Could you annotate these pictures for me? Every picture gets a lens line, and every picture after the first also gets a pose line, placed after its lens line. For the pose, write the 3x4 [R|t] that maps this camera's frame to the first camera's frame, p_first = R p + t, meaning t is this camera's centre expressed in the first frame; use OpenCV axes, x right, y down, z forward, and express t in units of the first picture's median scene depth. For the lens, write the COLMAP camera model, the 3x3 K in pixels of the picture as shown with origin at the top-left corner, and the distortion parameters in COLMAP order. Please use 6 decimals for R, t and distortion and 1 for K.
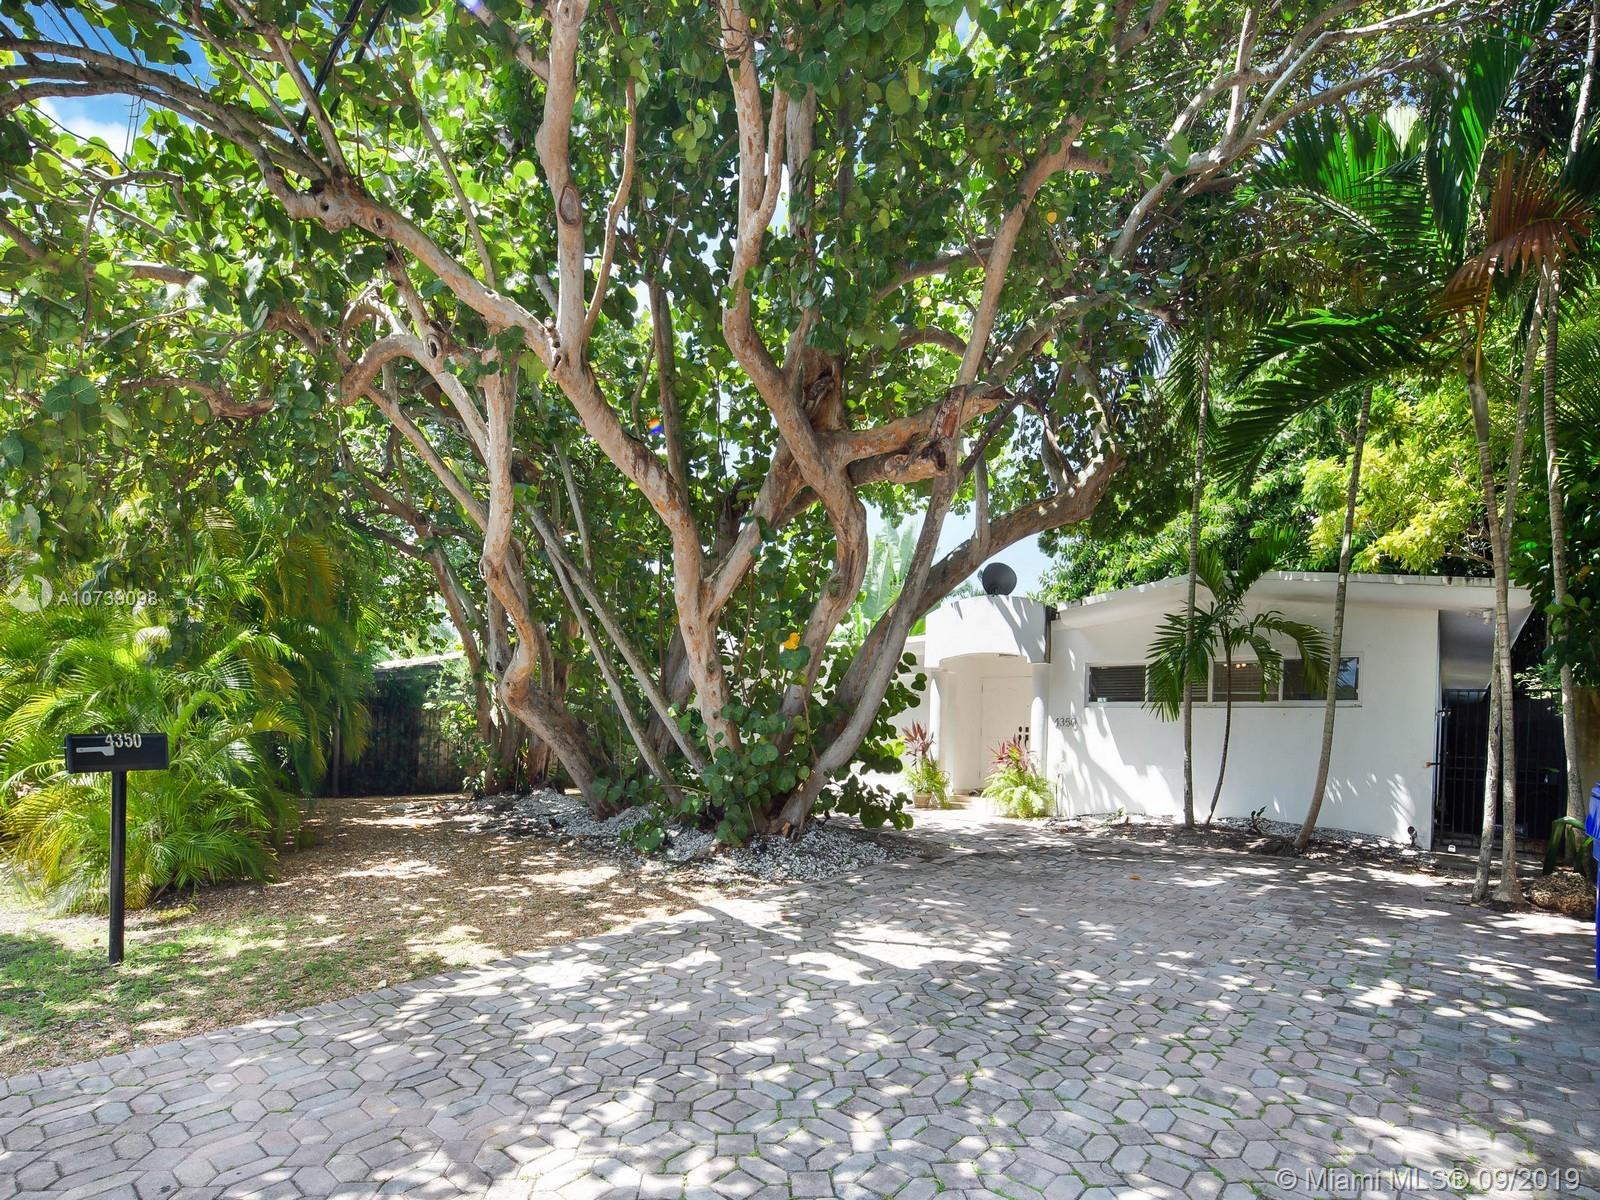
lens RADIAL K [[759.7, 0, 816.0], [0, 759.7, 597.9], [0, 0, 1]] dist [0.008438, -0.005997]
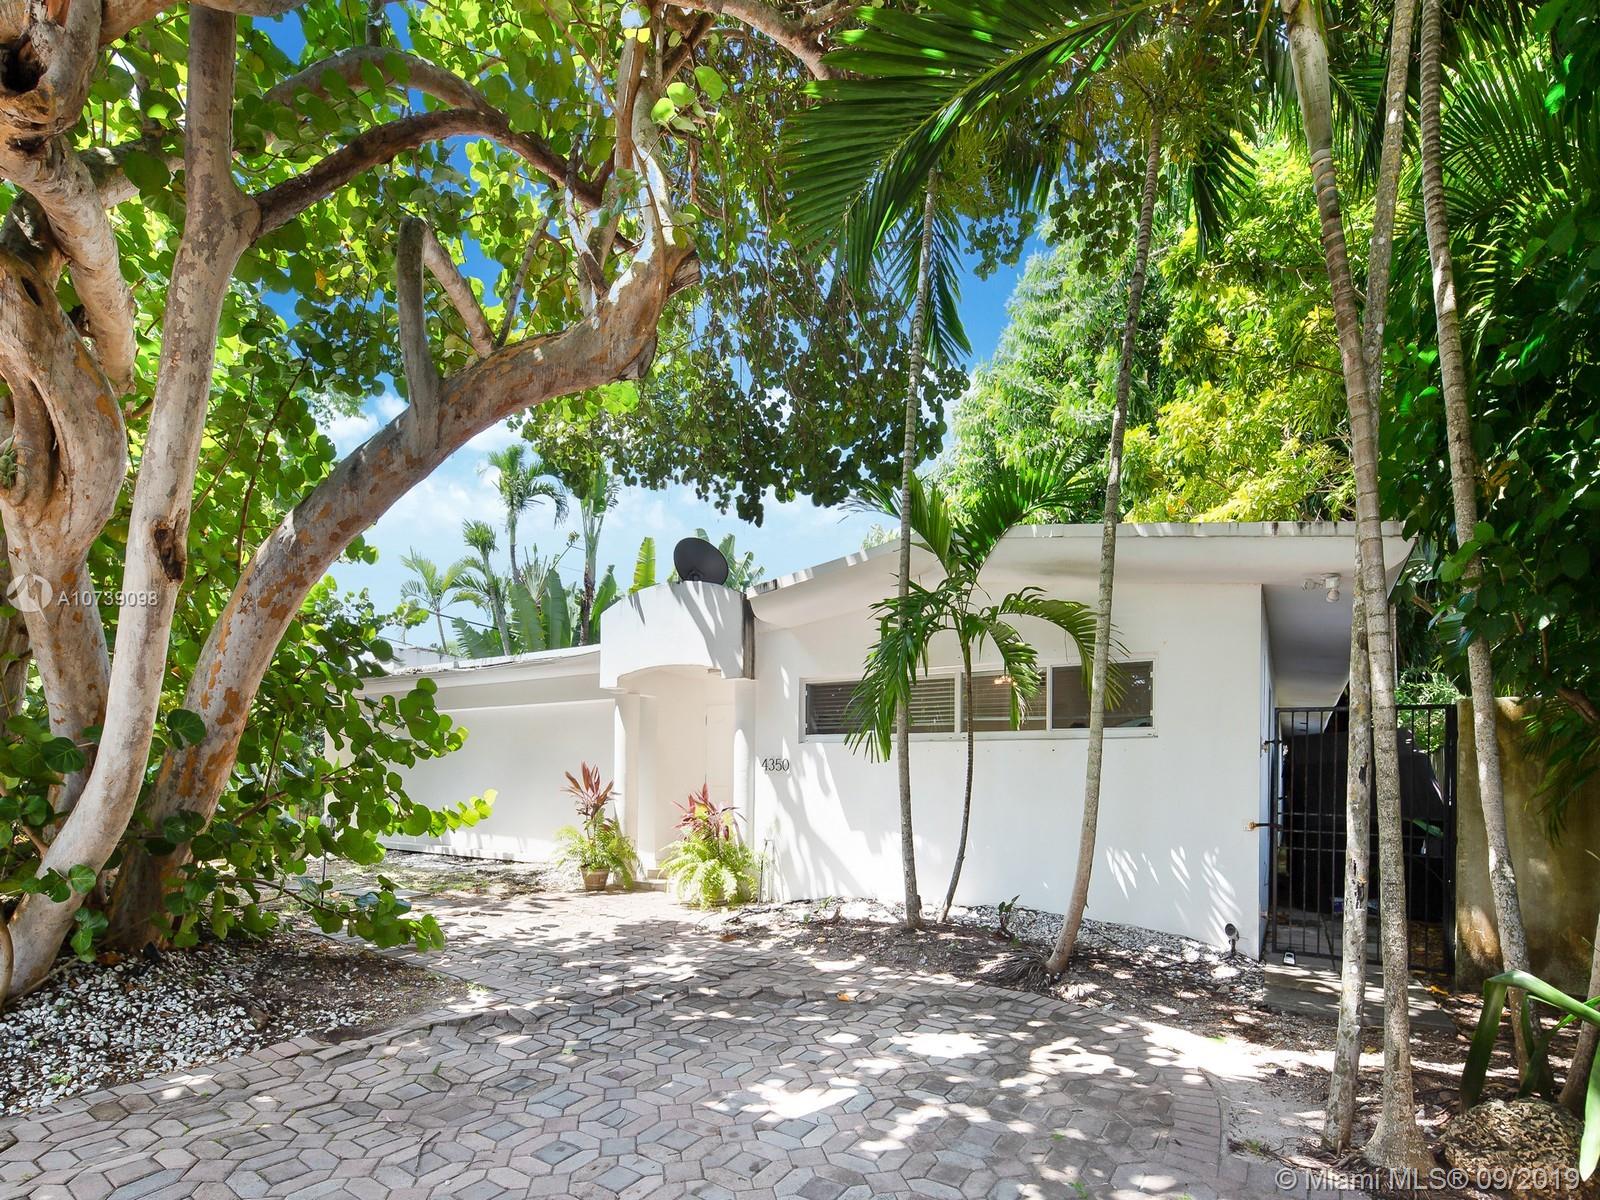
lens RADIAL K [[759.7, 0, 784.0], [0, 759.7, 607.2], [0, 0, 1]] dist [0.008438, -0.005997]
pose [[0.994252, 0.012490, 0.106331, 0.326840], [-0.007756, 0.998965, -0.044815, 0.063145], [-0.106781, 0.043733, 0.993320, 0.380321]]
